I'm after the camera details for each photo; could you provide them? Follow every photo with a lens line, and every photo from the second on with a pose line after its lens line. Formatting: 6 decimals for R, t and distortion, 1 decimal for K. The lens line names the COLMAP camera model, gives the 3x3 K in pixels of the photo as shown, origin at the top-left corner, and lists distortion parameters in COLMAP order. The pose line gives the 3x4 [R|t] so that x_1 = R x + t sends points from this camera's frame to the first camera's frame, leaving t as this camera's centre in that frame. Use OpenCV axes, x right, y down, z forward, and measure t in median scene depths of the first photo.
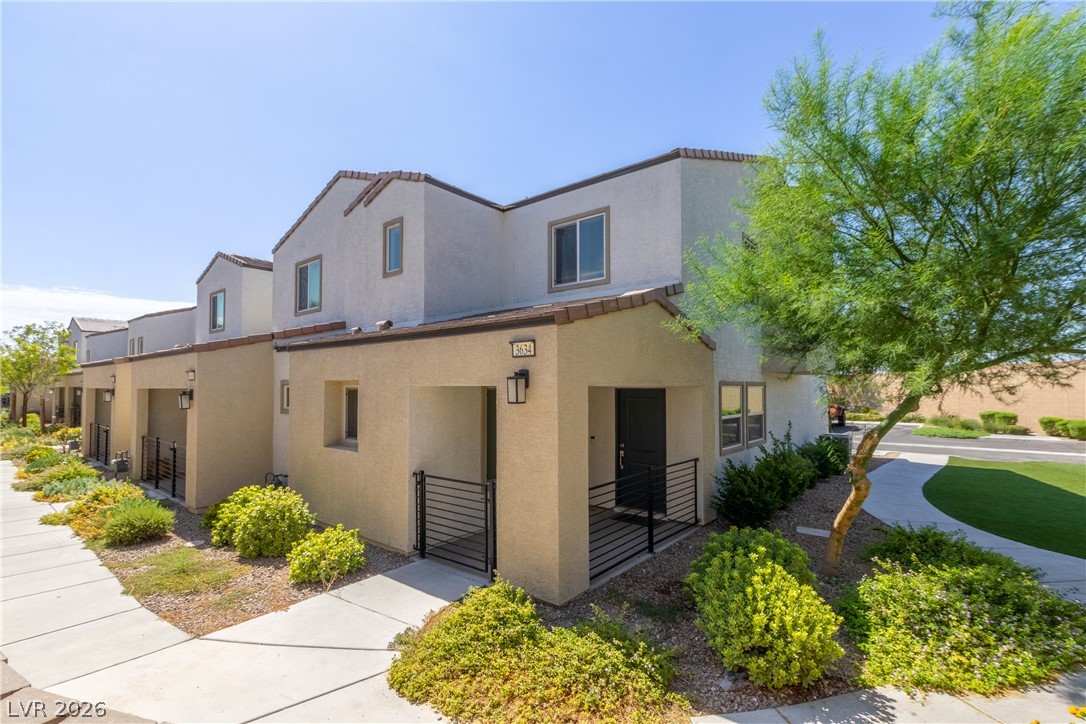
lens RADIAL K [[503.2, 0, 538.3], [0, 503.2, 367.0], [0, 0, 1]] dist [0.008313, -0.000323]
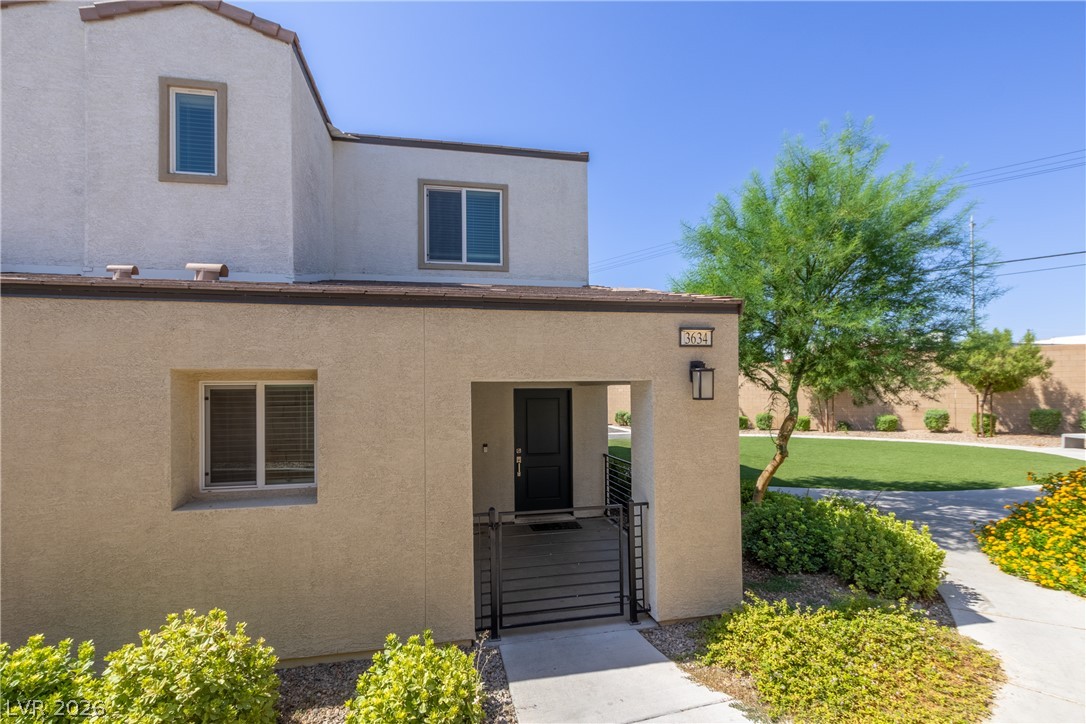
lens RADIAL K [[503.2, 0, 530.2], [0, 503.2, 381.7], [0, 0, 1]] dist [0.008313, -0.000323]
pose [[0.626033, 0.012717, 0.779693, -0.532638], [-0.021994, 0.999757, 0.001353, 0.027557], [-0.779486, -0.017996, 0.626160, 0.405914]]
